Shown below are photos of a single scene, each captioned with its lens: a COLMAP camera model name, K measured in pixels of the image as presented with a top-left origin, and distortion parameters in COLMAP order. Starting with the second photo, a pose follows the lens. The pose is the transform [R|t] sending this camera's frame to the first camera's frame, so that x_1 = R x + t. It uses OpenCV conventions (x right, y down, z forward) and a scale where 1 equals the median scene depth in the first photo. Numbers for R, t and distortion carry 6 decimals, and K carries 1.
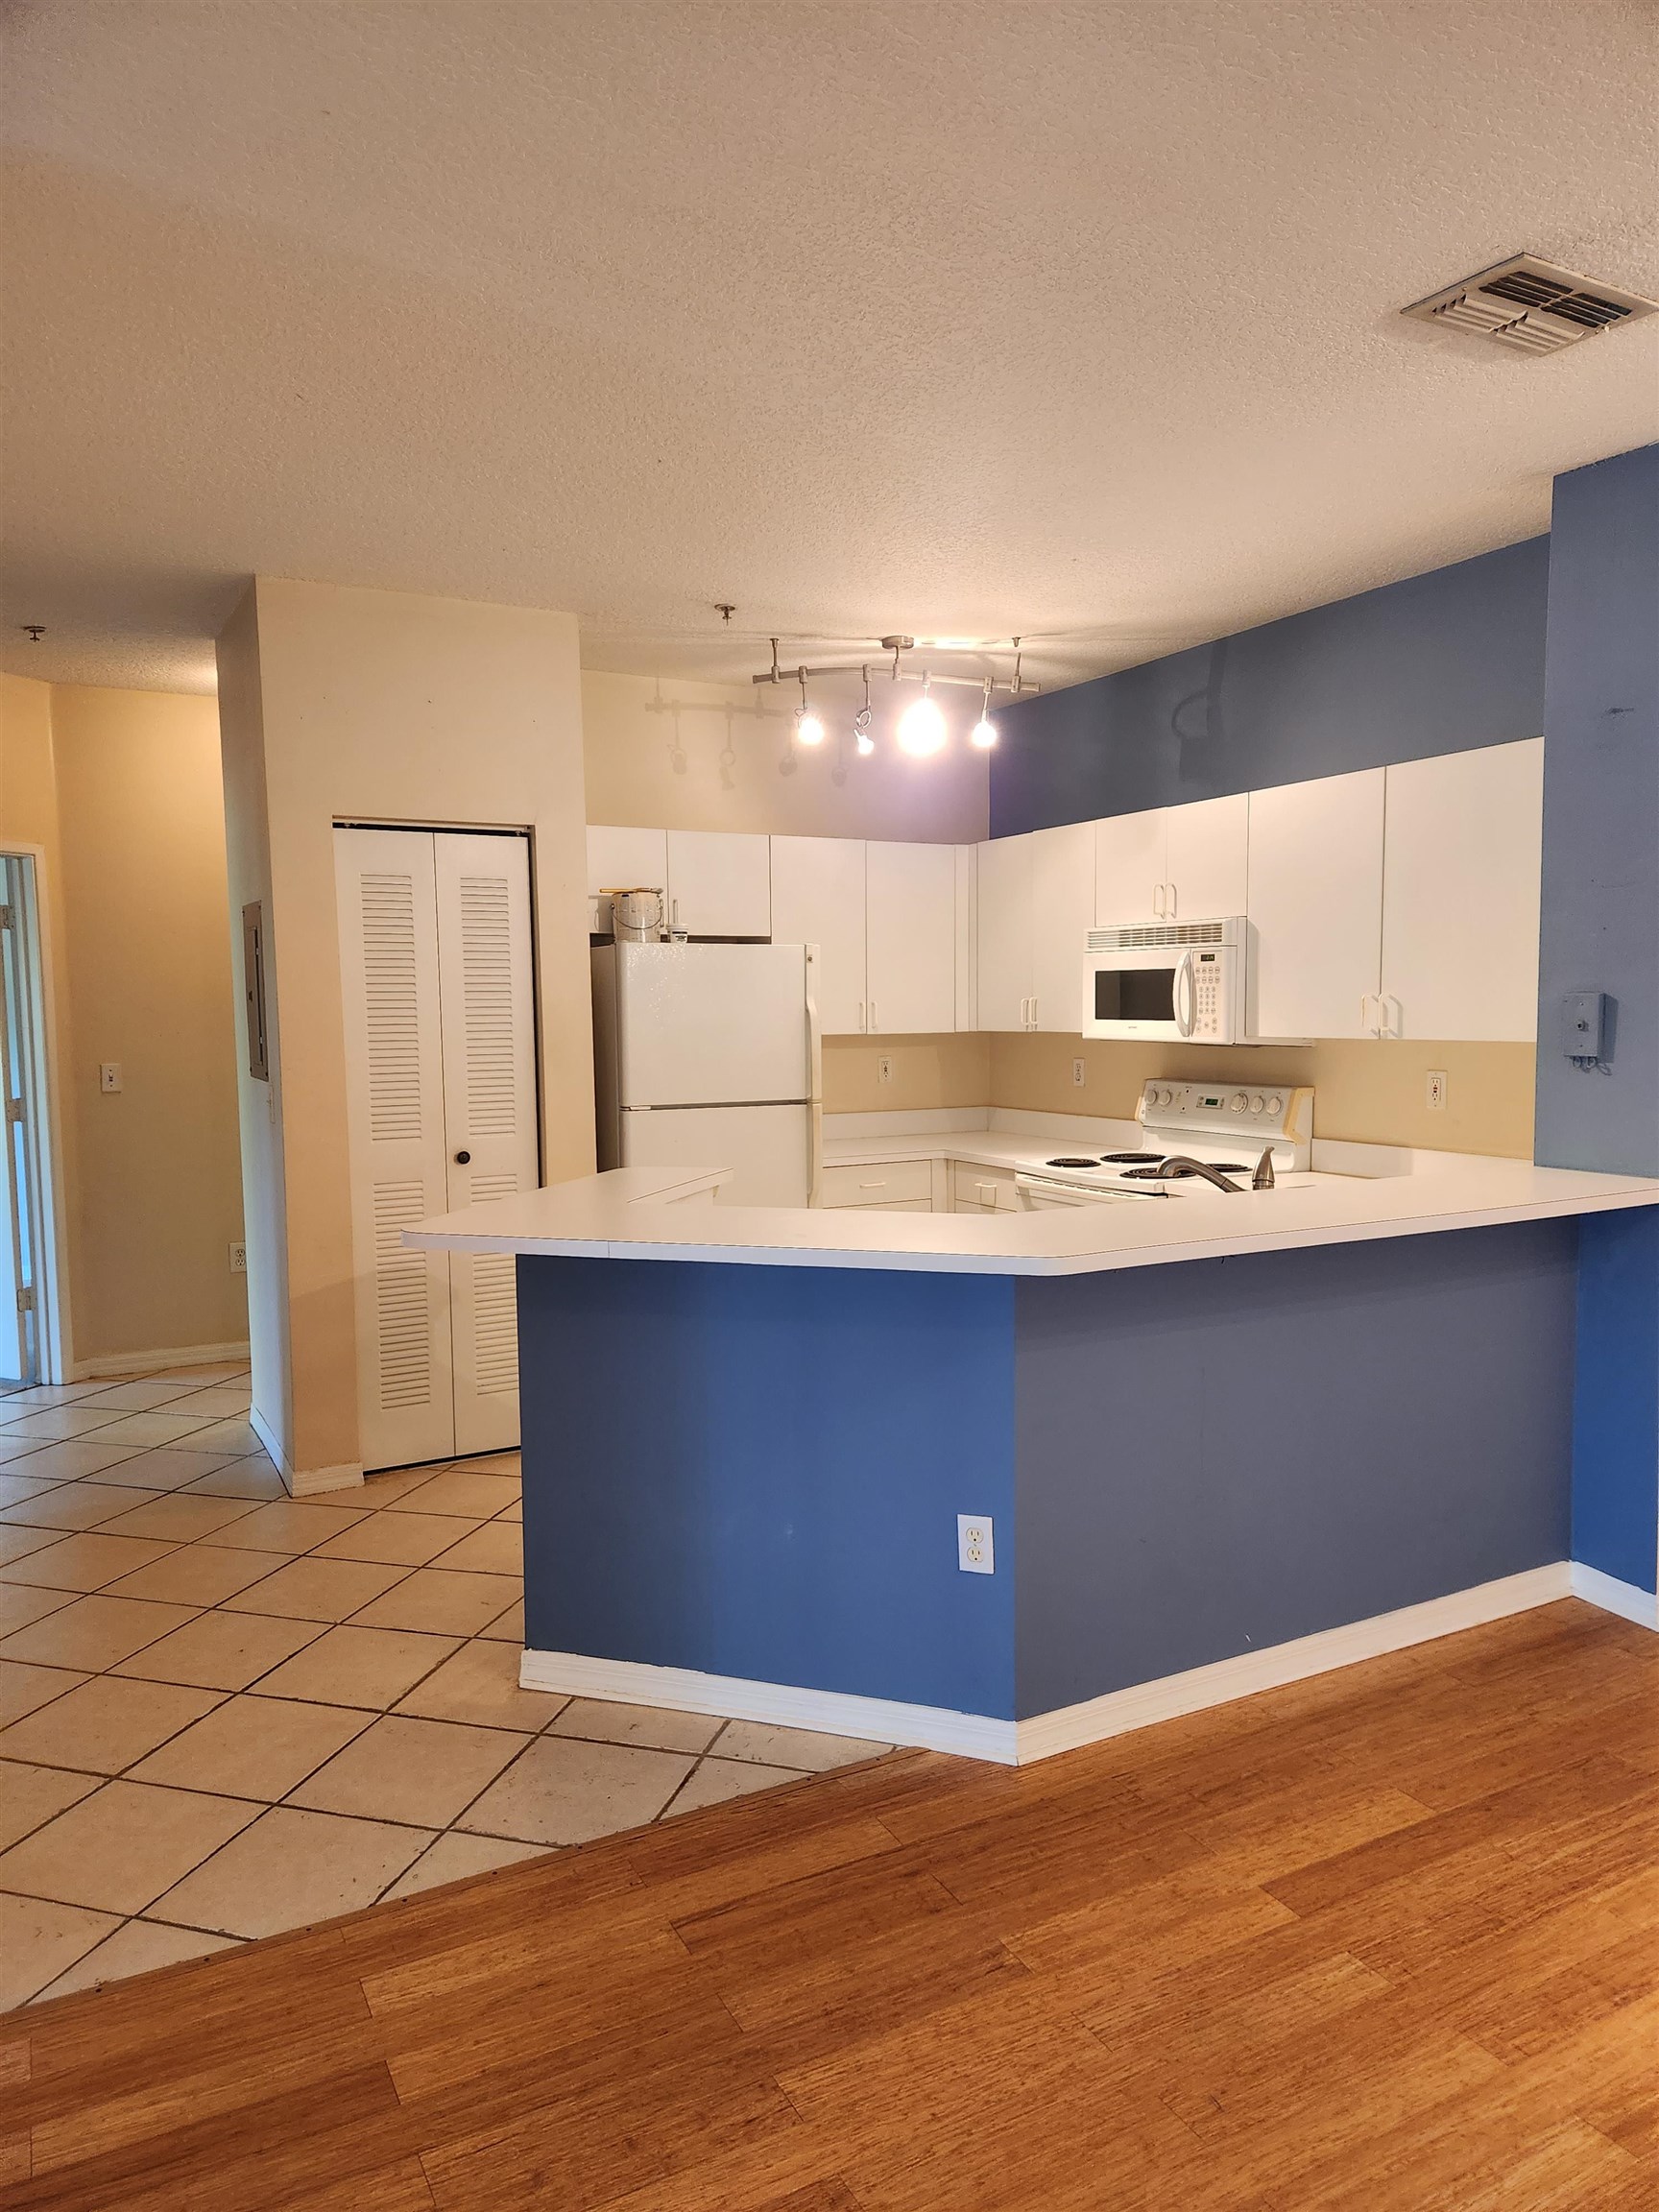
lens RADIAL K [[1485.3, 0, 830.2], [0, 1485.3, 1129.2], [0, 0, 1]] dist [0.079534, -0.068264]
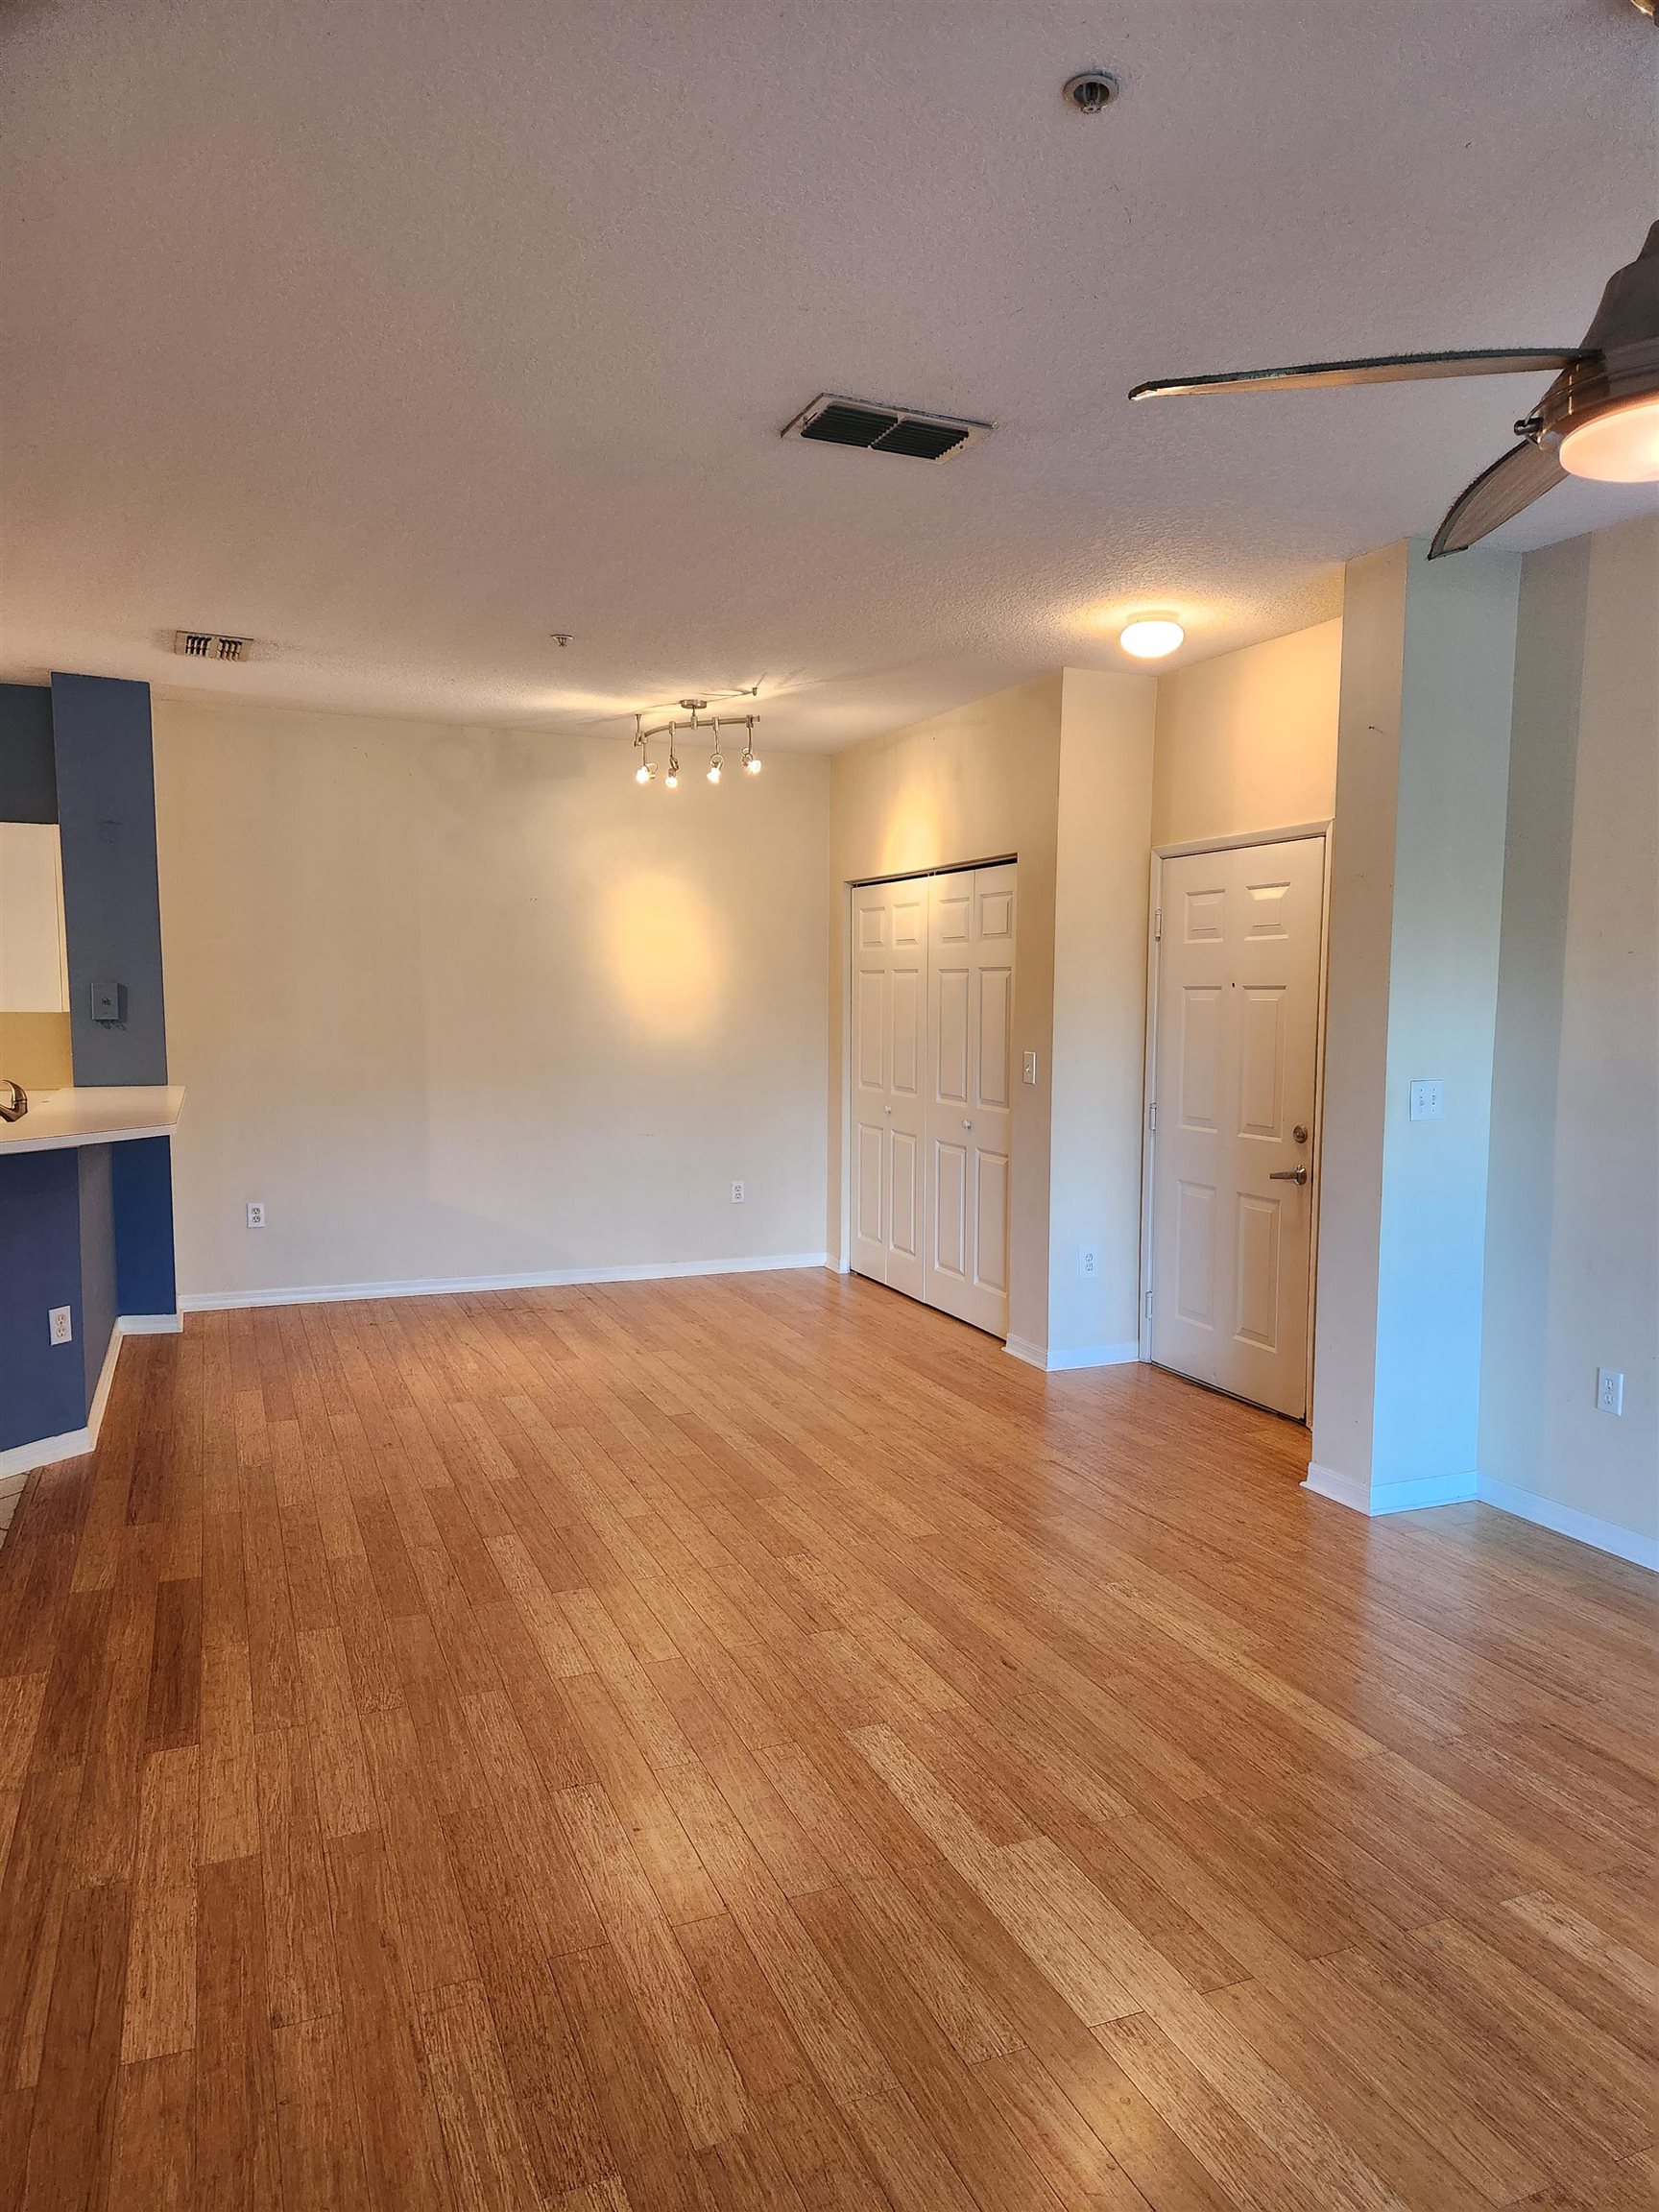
lens RADIAL K [[1485.3, 0, 862.3], [0, 1485.3, 1132.7], [0, 0, 1]] dist [0.079534, -0.068264]
pose [[0.083507, -0.083164, 0.993031, -0.976389], [0.079346, 0.993902, 0.076565, 0.013639], [-0.993343, 0.072399, 0.089596, -0.001671]]
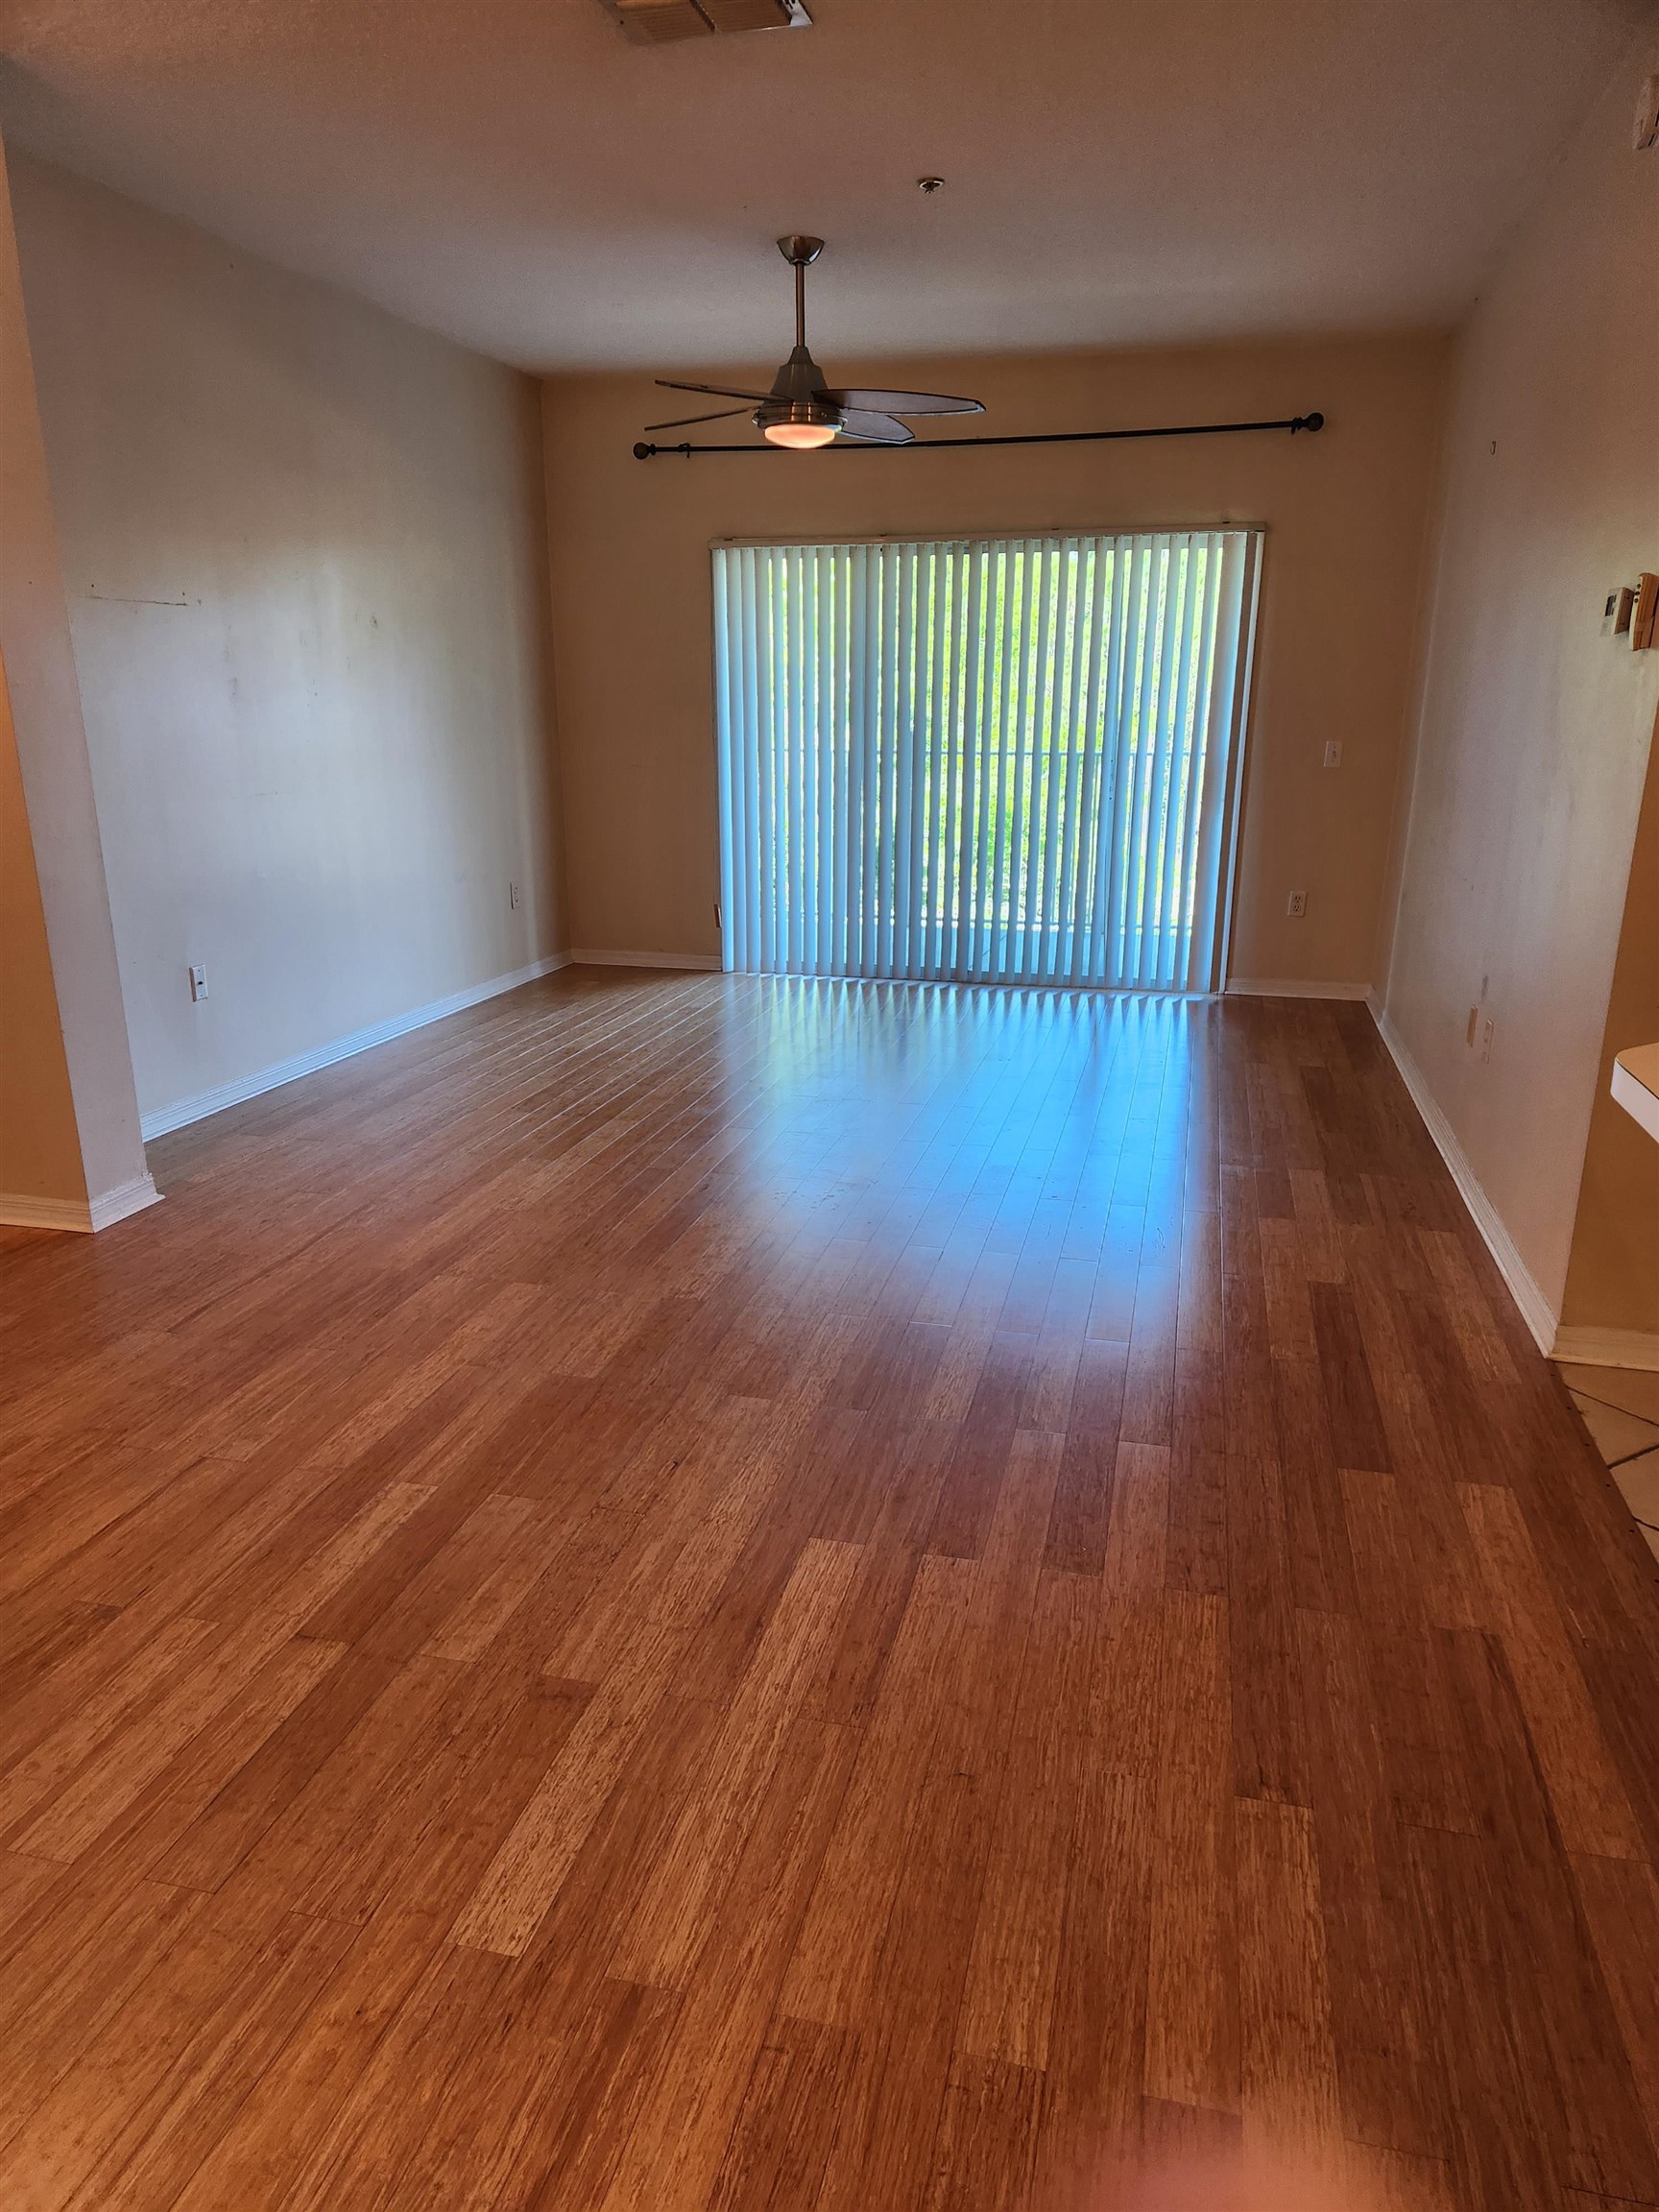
lens RADIAL K [[1485.3, 0, 834.1], [0, 1485.3, 1103.4], [0, 0, 1]] dist [0.079534, -0.068264]
pose [[-0.668719, 0.207071, -0.714099, 0.439572], [-0.061280, 0.941818, 0.330490, -0.036241], [0.740986, 0.264765, -0.617122, 0.687263]]
